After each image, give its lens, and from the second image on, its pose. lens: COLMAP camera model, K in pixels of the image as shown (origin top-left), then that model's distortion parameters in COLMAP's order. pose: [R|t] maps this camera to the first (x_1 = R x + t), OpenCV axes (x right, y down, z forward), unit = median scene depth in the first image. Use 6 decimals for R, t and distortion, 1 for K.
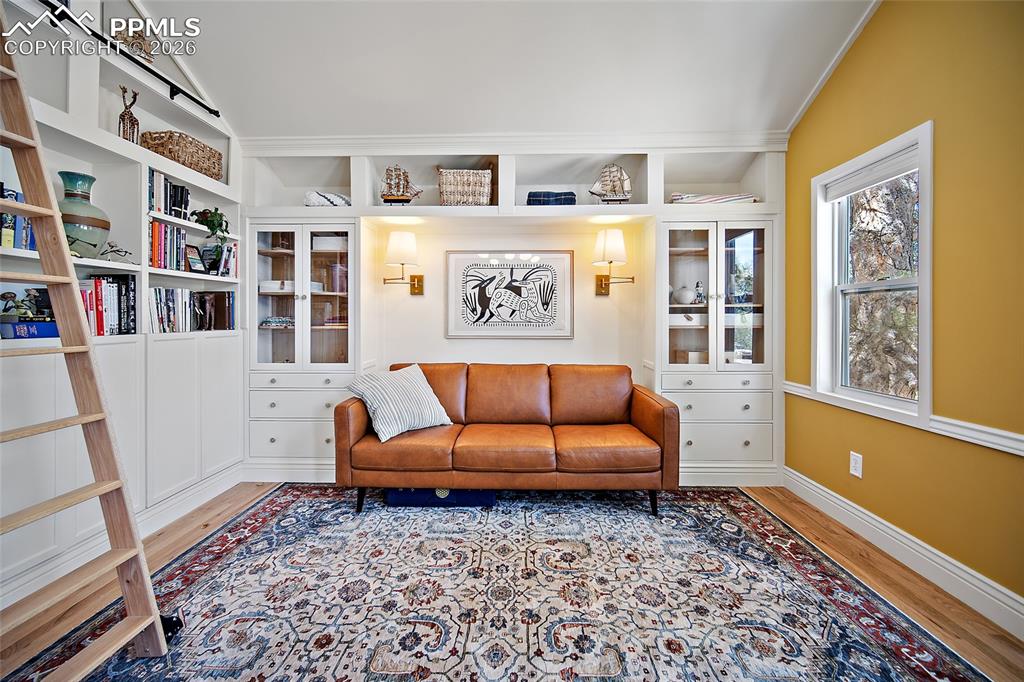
lens RADIAL K [[406.9, 0, 520.5], [0, 406.9, 320.0], [0, 0, 1]] dist [-0.000634, 0.000147]
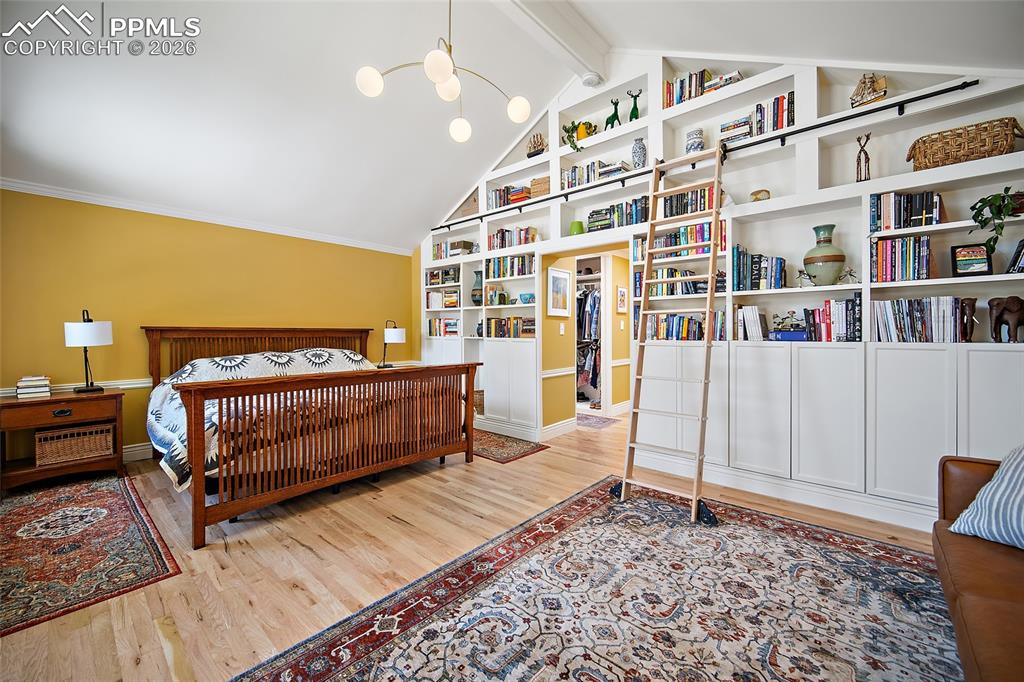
lens RADIAL K [[406.9, 0, 508.0], [0, 406.9, 332.7], [0, 0, 1]] dist [-0.000634, 0.000147]
pose [[-0.661179, 0.005900, -0.750205, 0.575214], [0.001925, 0.999979, 0.006167, -0.001414], [0.750226, 0.002634, -0.661177, 0.935569]]
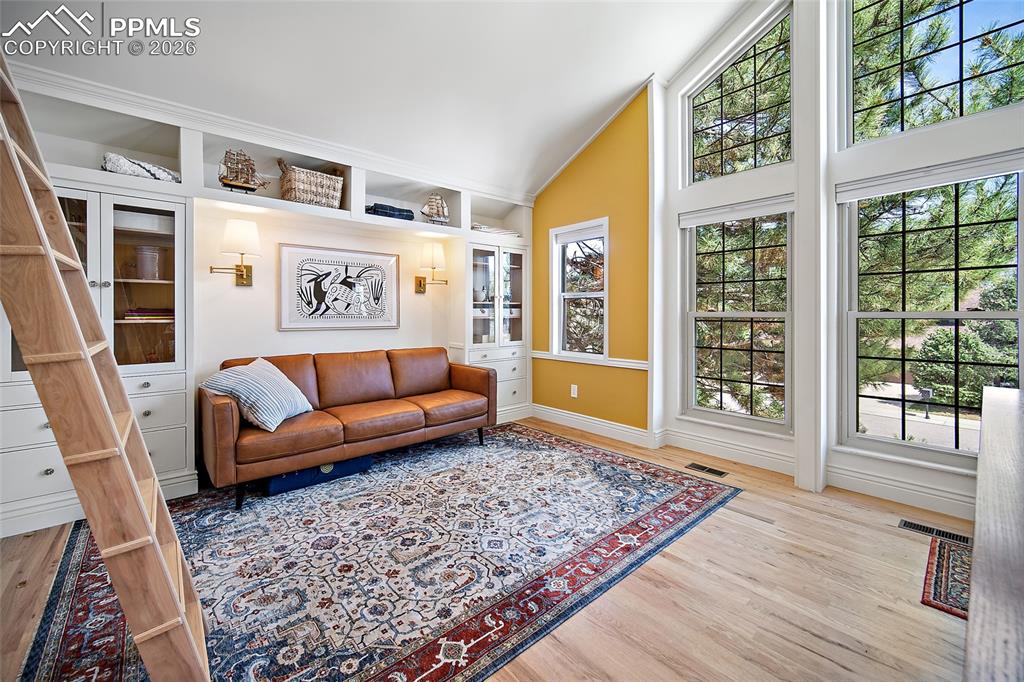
lens RADIAL K [[406.9, 0, 515.8], [0, 406.9, 315.4], [0, 0, 1]] dist [-0.000634, 0.000147]
pose [[0.738356, -0.004468, 0.674396, -0.595866], [0.000881, 0.999984, 0.005660, 0.002081], [-0.674410, -0.003585, 0.738348, -0.176264]]
